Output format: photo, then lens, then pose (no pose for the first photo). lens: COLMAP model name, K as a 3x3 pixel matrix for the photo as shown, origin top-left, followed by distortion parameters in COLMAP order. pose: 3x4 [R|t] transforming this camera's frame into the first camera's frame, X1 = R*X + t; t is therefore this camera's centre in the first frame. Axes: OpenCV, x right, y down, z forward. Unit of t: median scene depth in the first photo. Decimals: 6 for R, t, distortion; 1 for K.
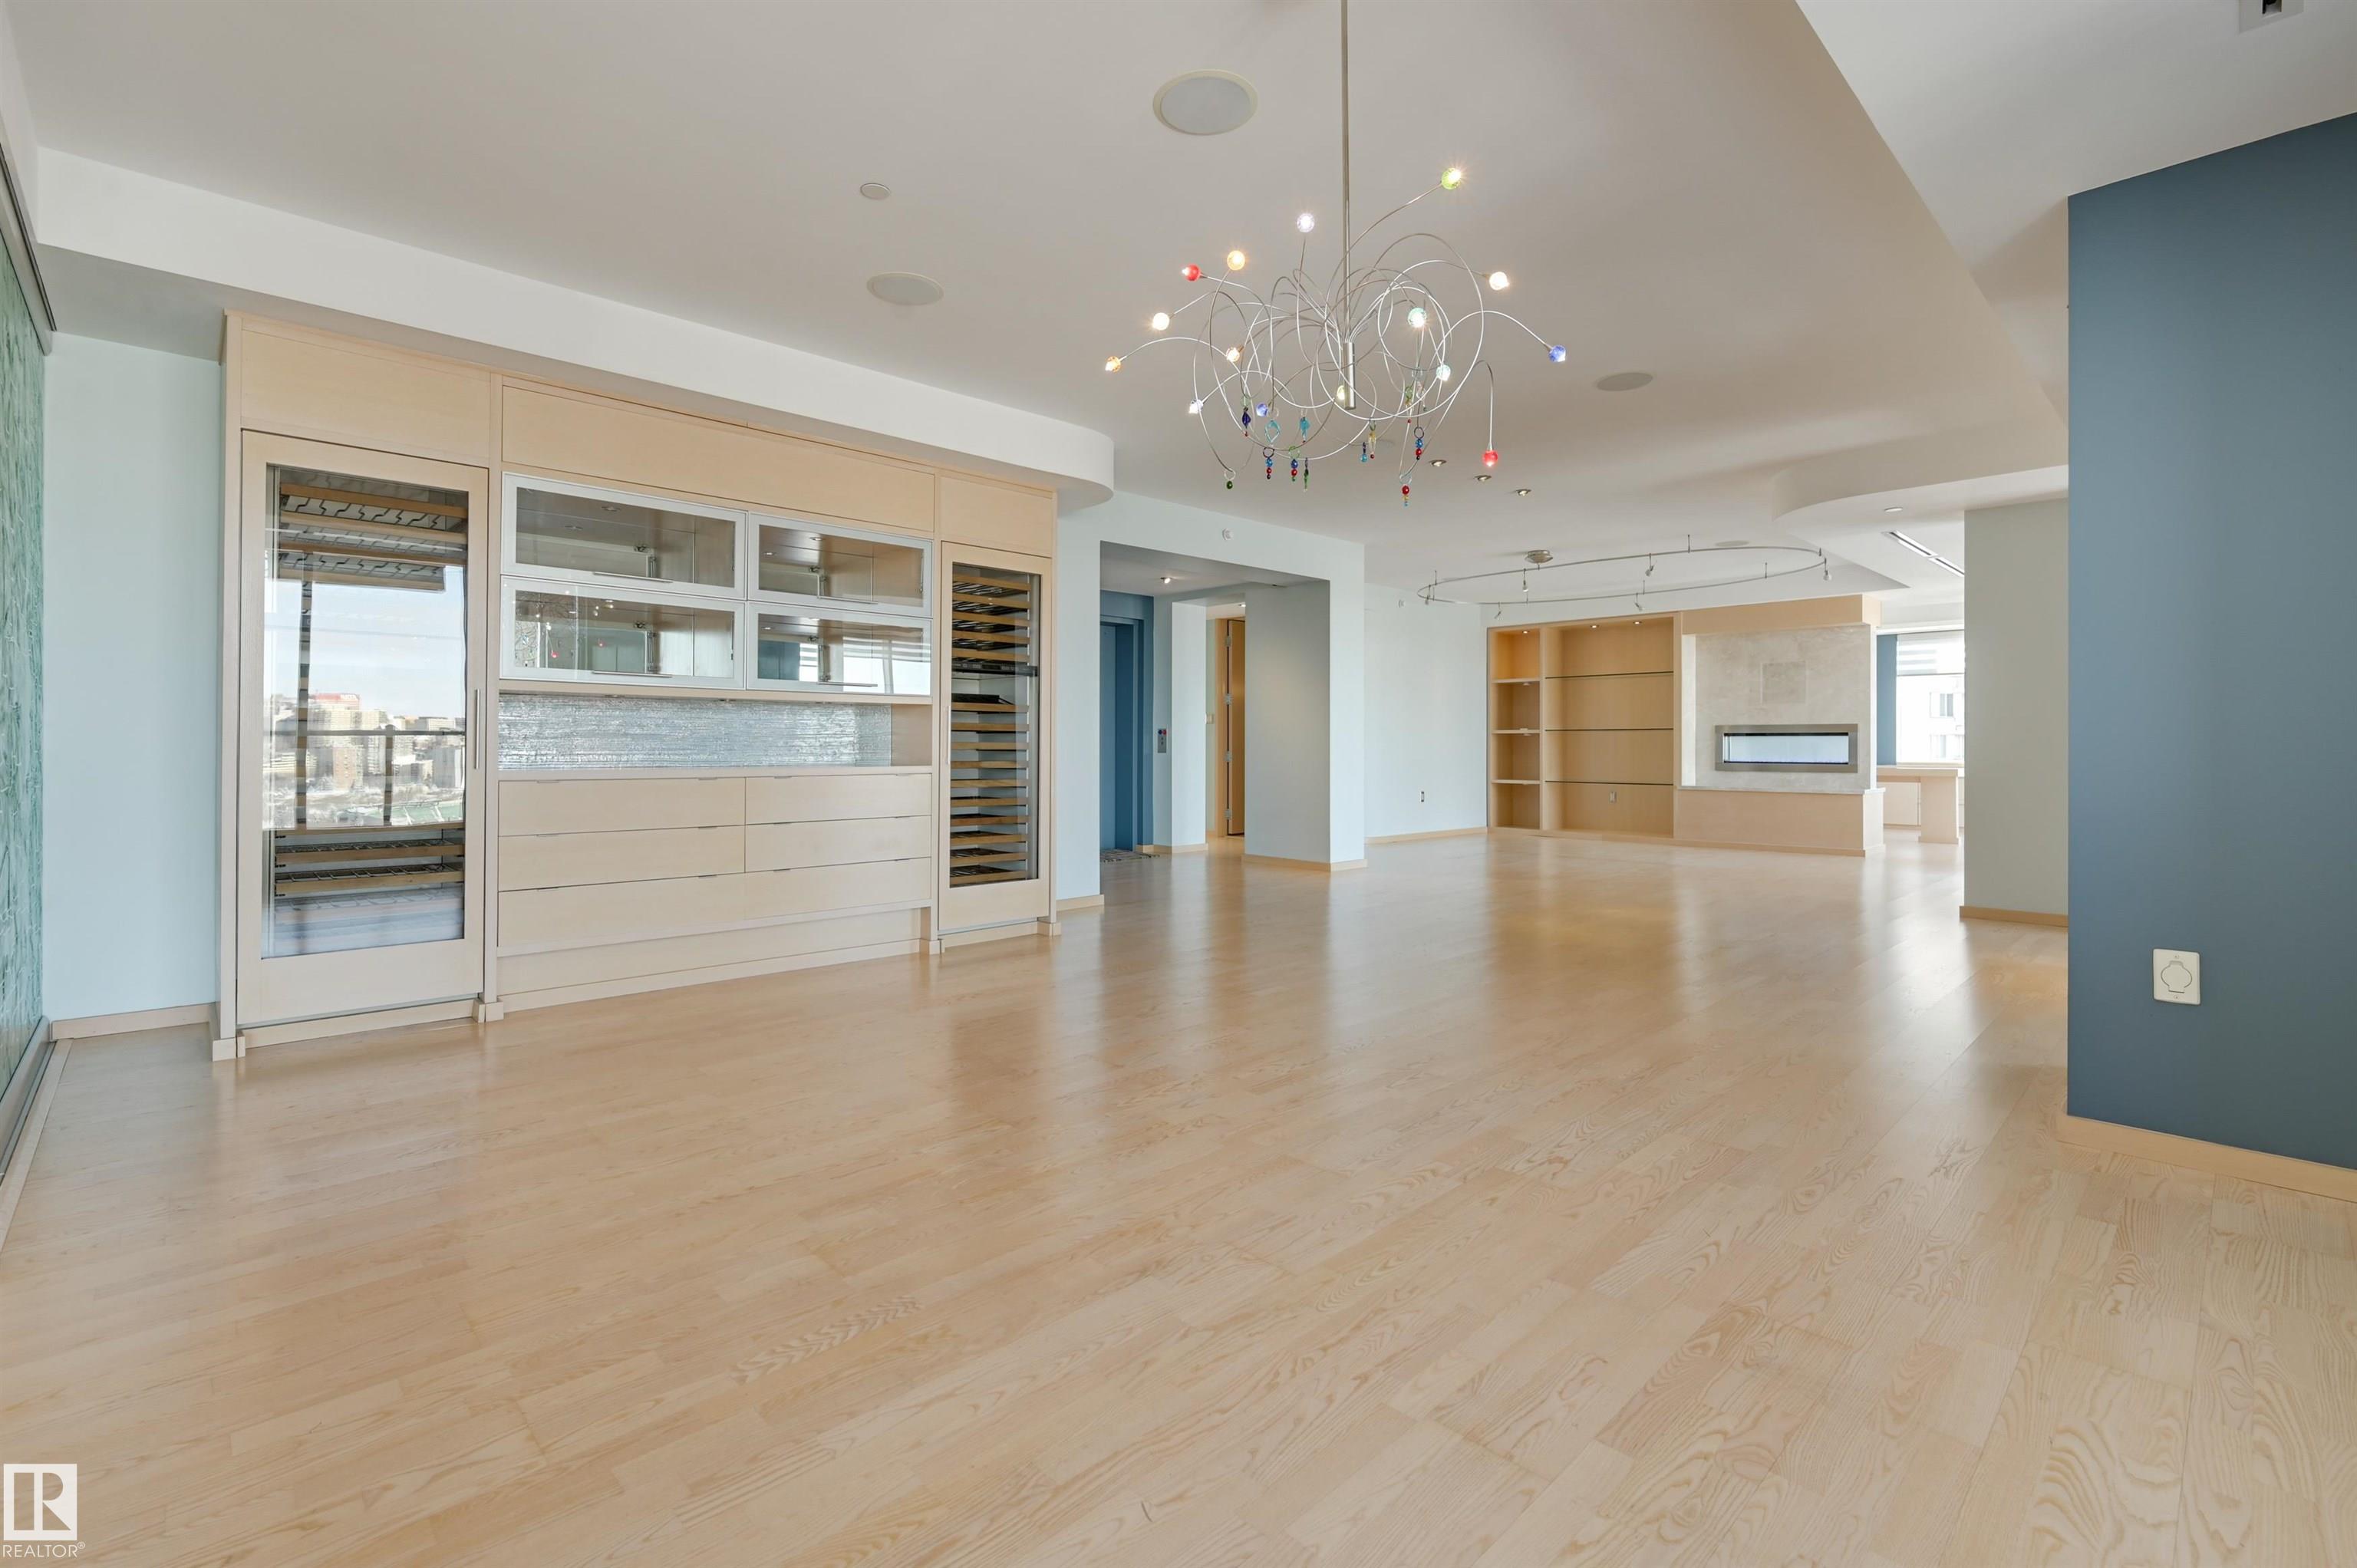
lens RADIAL K [[1061.0, 0, 1182.7], [0, 1061.0, 745.9], [0, 0, 1]] dist [-0.000938, -0.000208]
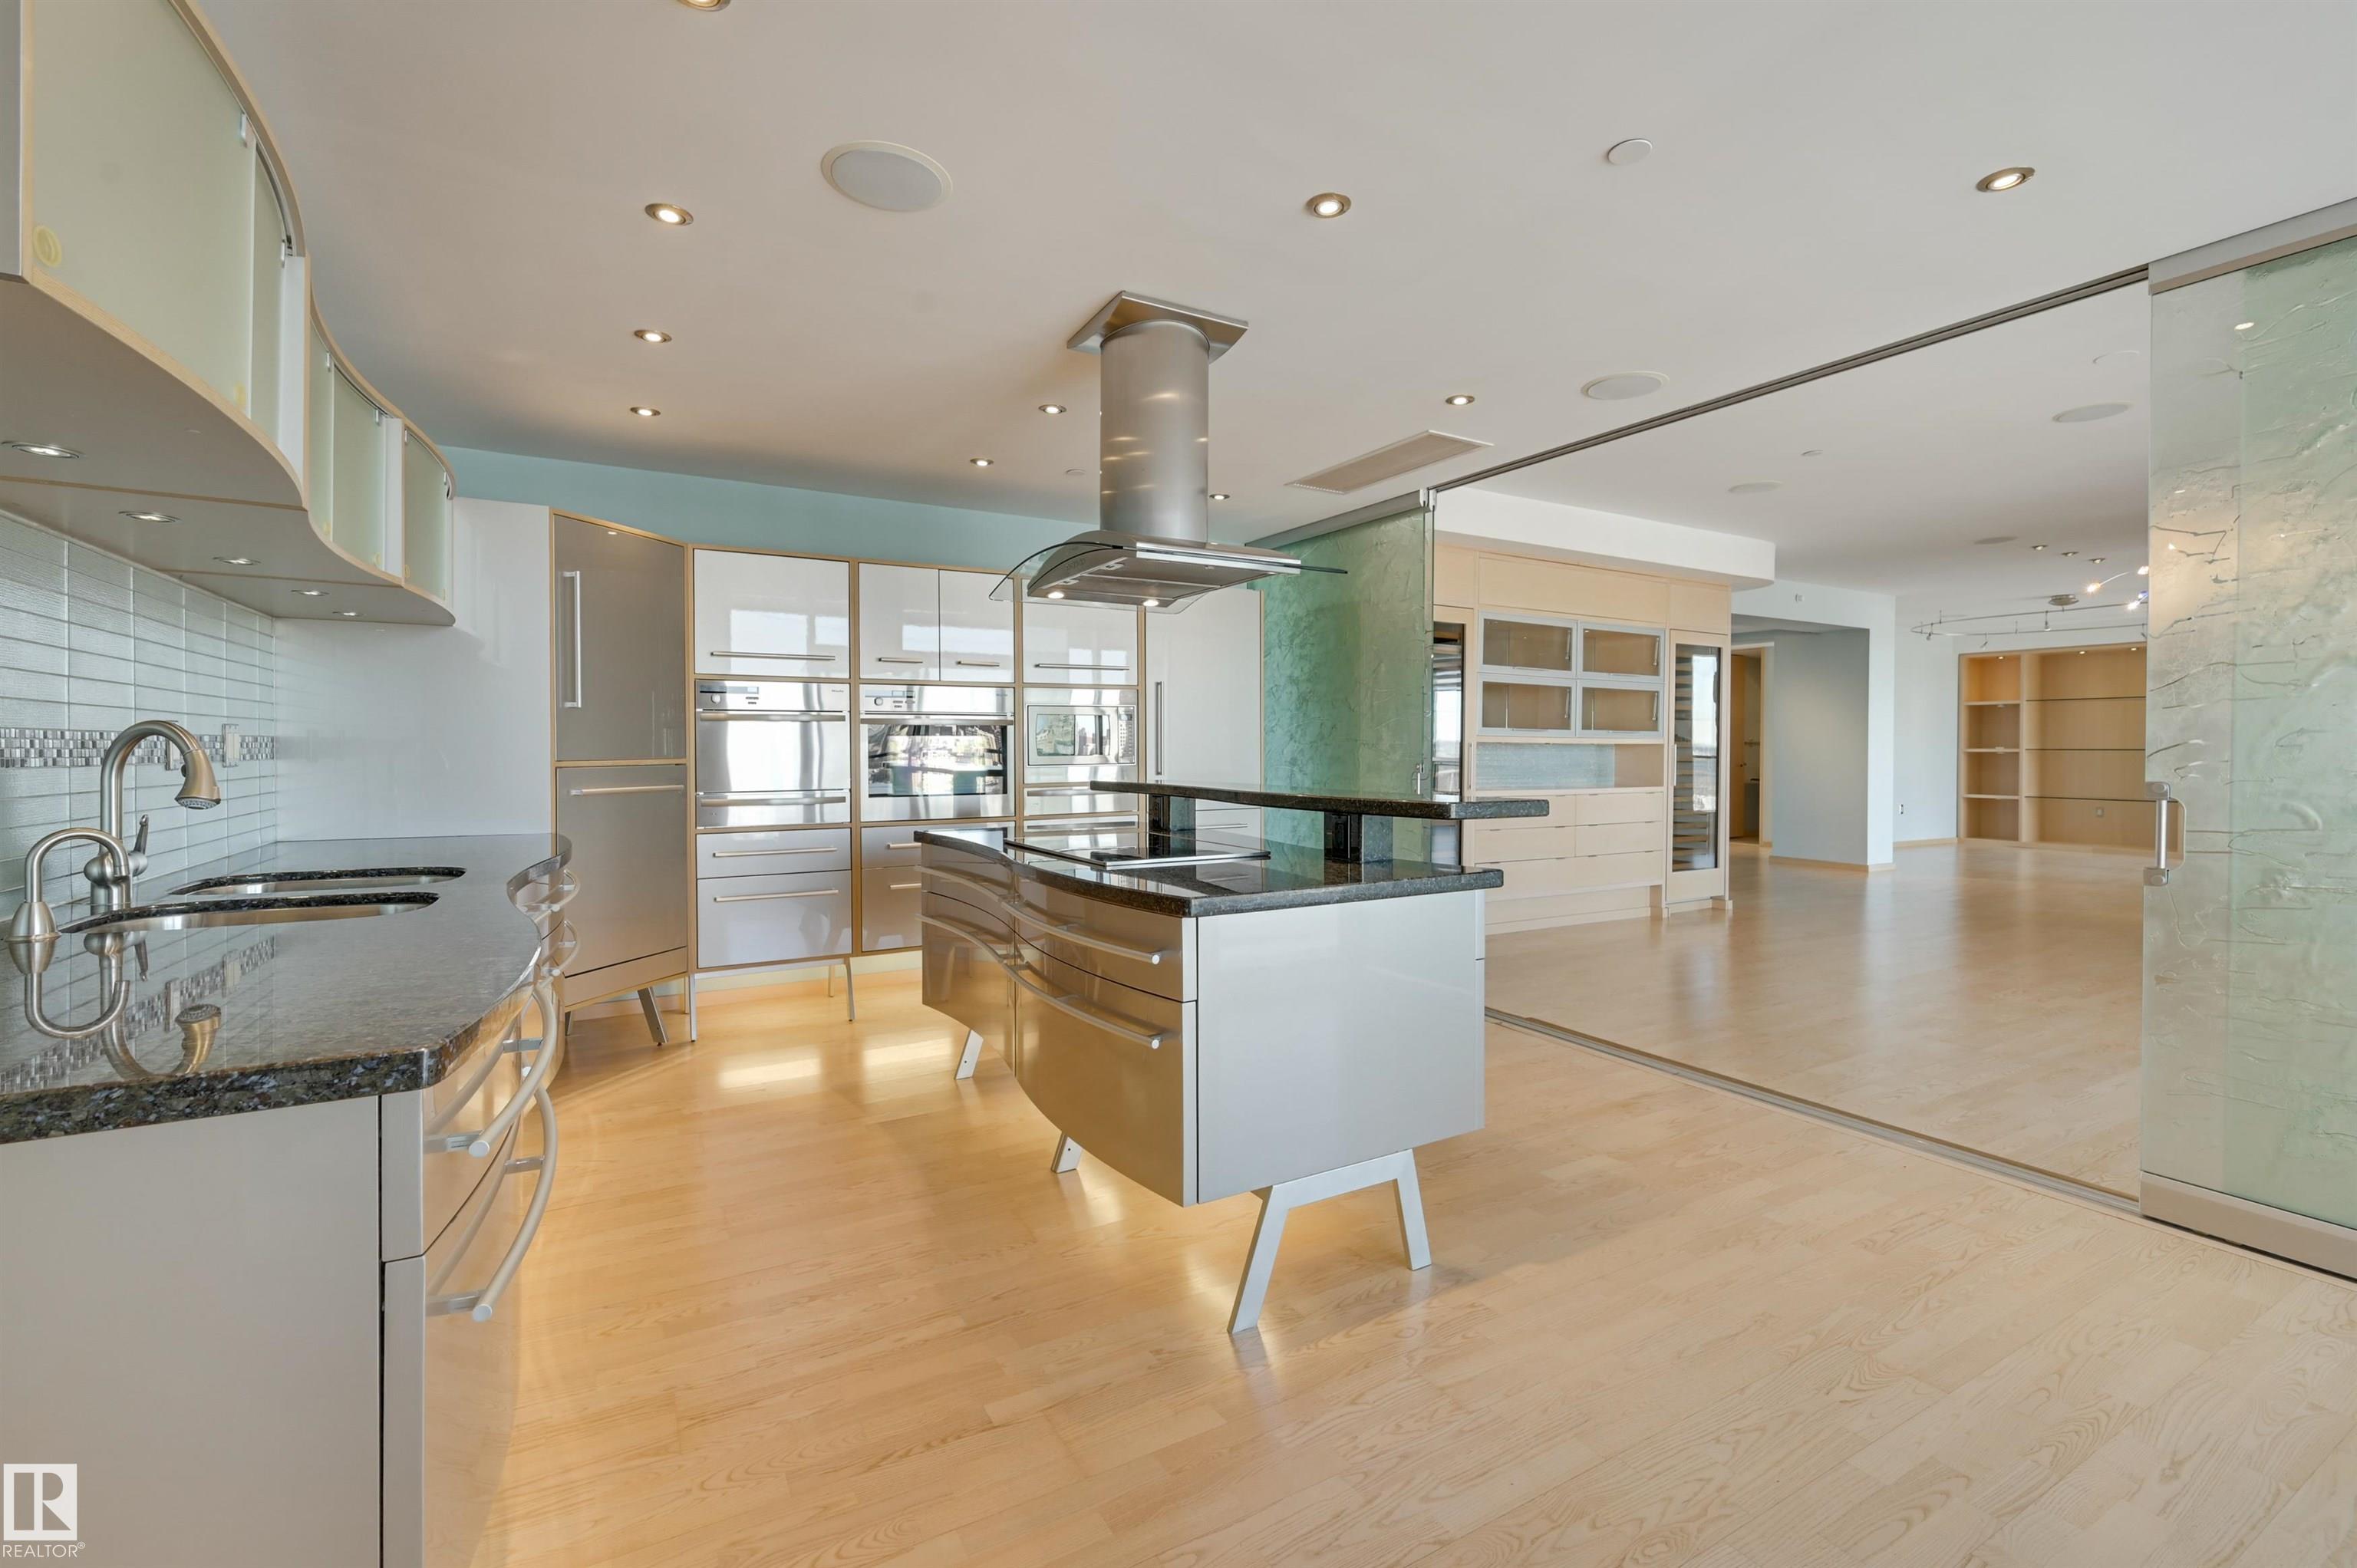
lens RADIAL K [[1061.0, 0, 1182.7], [0, 1061.0, 745.9], [0, 0, 1]] dist [-0.000938, -0.000208]
pose [[0.973092, 0.004423, -0.230376, -0.267990], [-0.004255, 0.999990, 0.001225, -0.017521], [0.230379, -0.000212, 0.973101, -0.271128]]
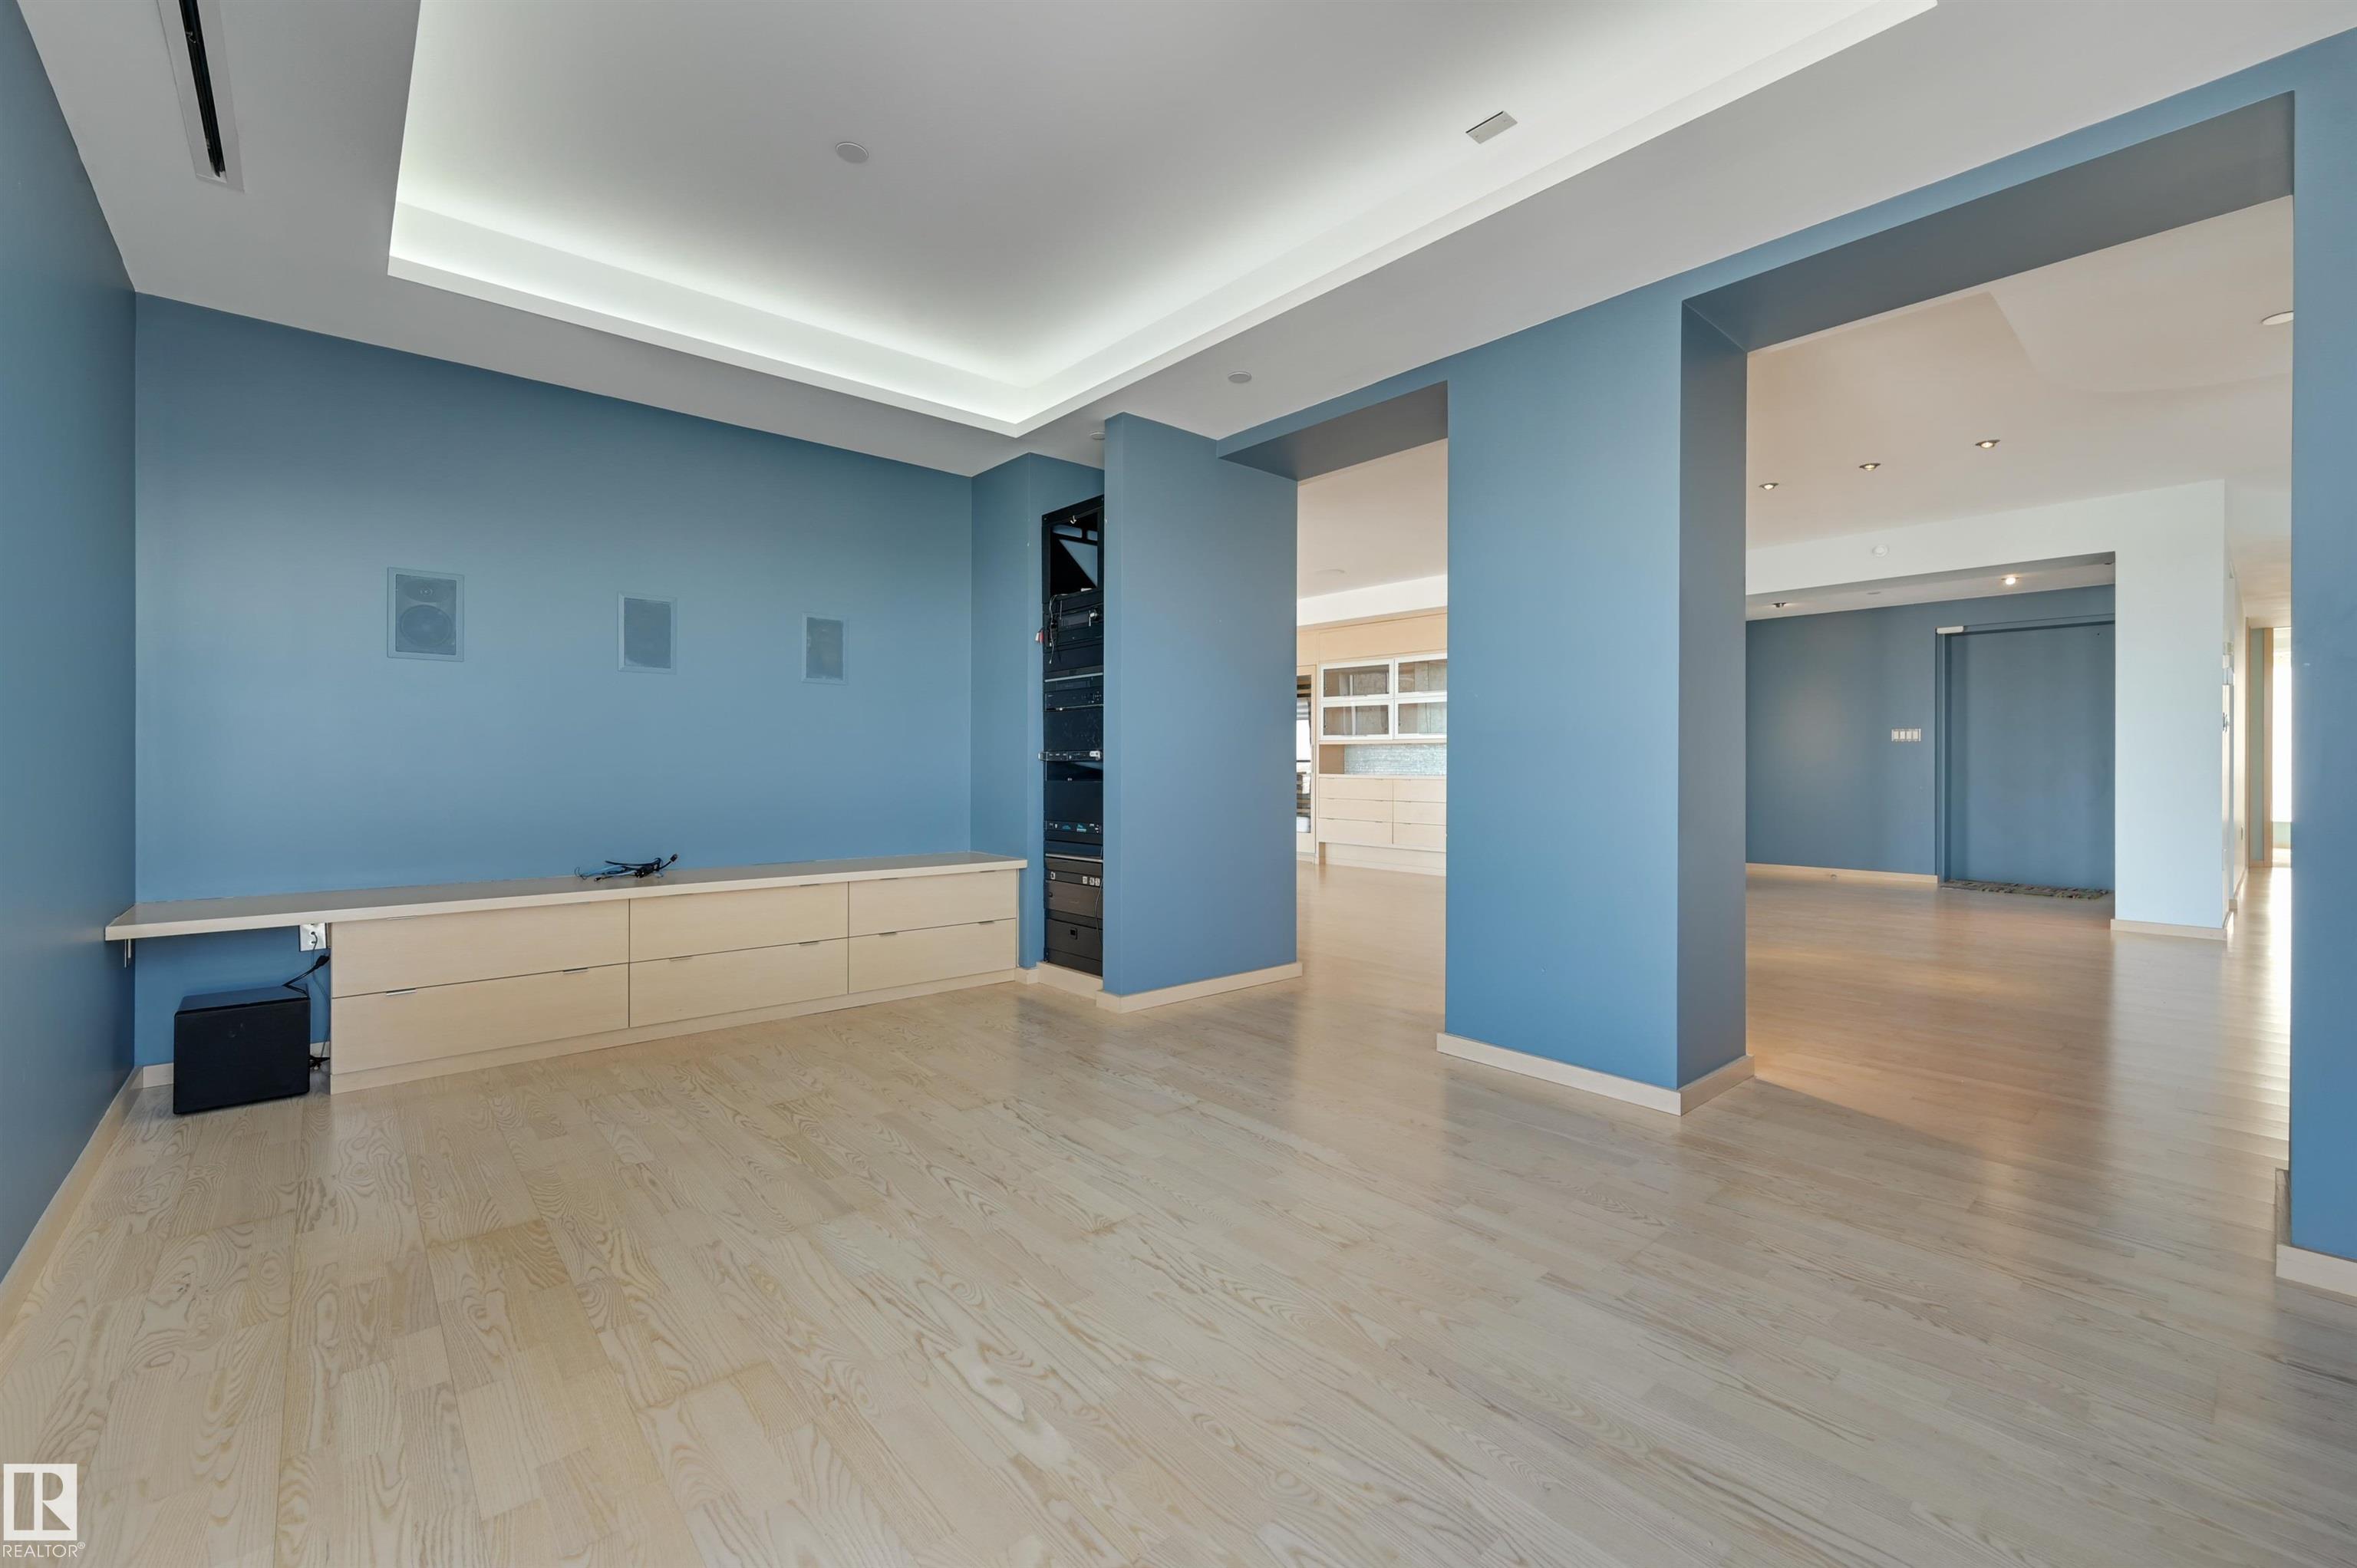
lens RADIAL K [[954.3, 0, 1130.6], [0, 954.3, 776.3], [0, 0, 1]] dist [-0.000941, -0.000112]
pose [[-0.061191, -0.001432, -0.998125, 0.696289], [-0.004468, 0.999989, -0.001161, 0.012580], [0.998116, 0.004389, -0.061197, 0.251169]]
